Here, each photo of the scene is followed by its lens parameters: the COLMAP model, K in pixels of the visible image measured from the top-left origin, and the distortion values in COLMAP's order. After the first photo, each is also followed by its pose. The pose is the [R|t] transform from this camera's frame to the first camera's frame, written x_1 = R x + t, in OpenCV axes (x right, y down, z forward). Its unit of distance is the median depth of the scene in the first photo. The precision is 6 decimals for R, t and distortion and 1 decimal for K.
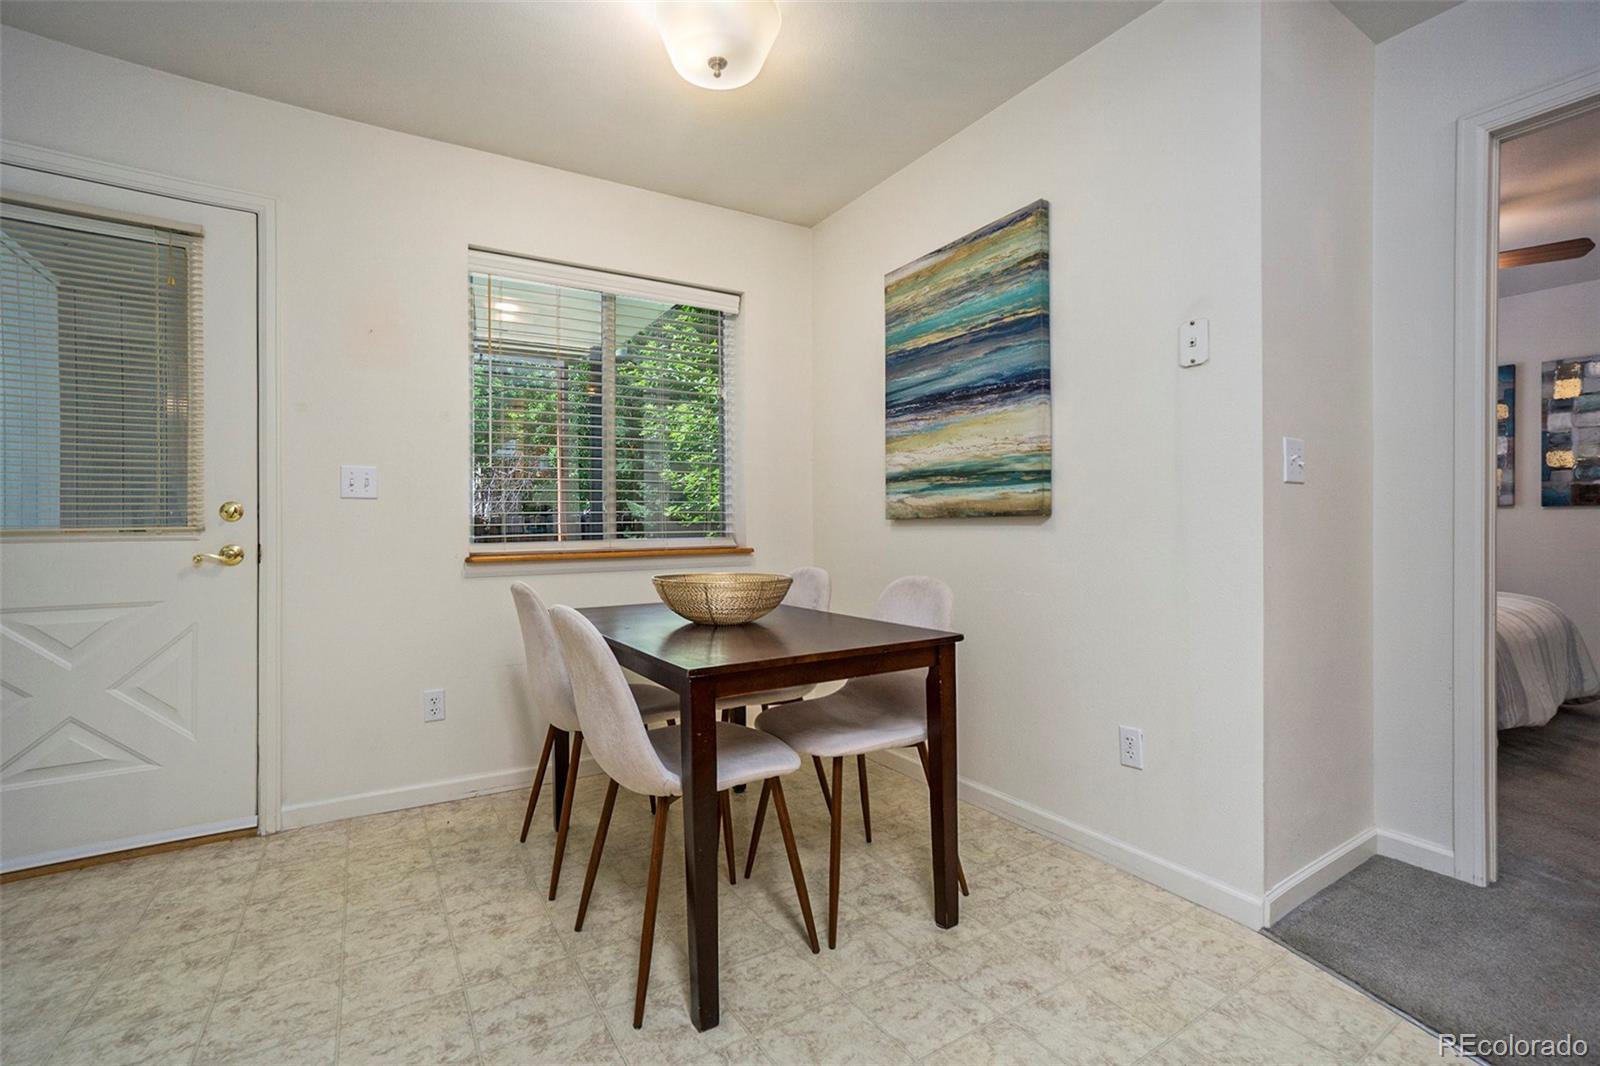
lens RADIAL K [[725.1, 0, 791.7], [0, 725.1, 518.9], [0, 0, 1]] dist [-0.014404, 0.005973]
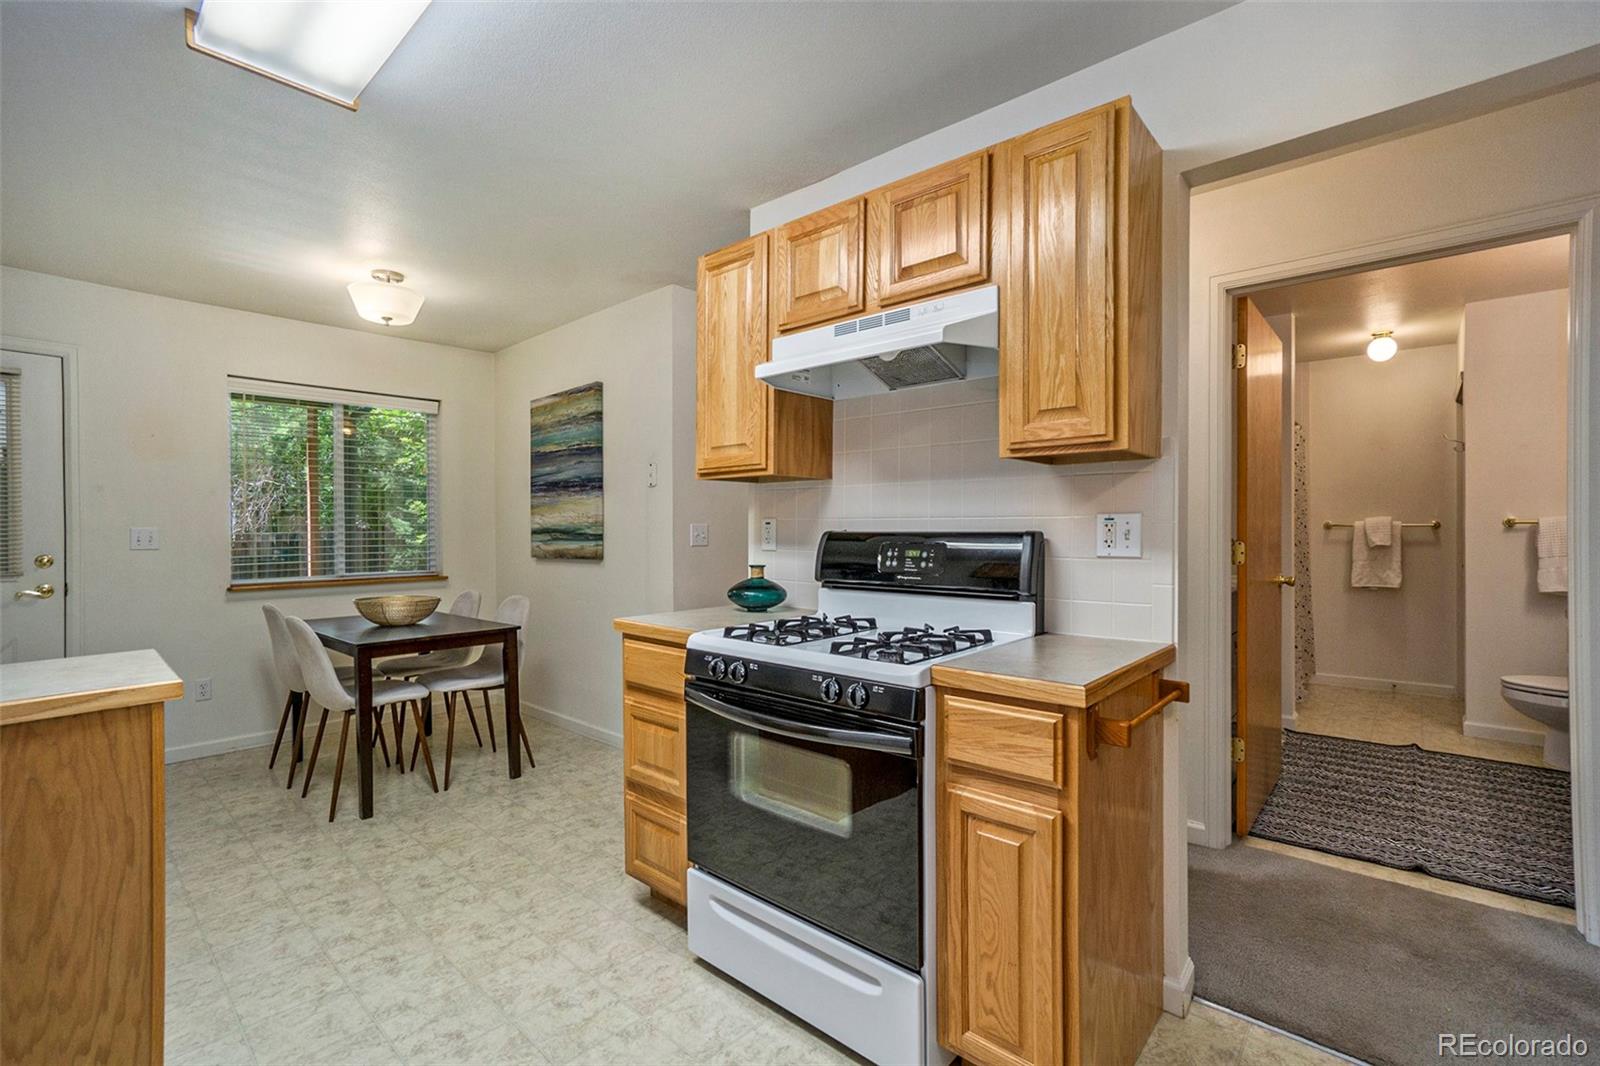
lens RADIAL K [[725.1, 0, 766.9], [0, 725.1, 525.1], [0, 0, 1]] dist [-0.014404, 0.005973]
pose [[0.971989, -0.001735, 0.235021, 0.307477], [0.000941, 0.999993, 0.003491, -0.087968], [-0.235025, -0.003172, 0.971984, -0.769986]]
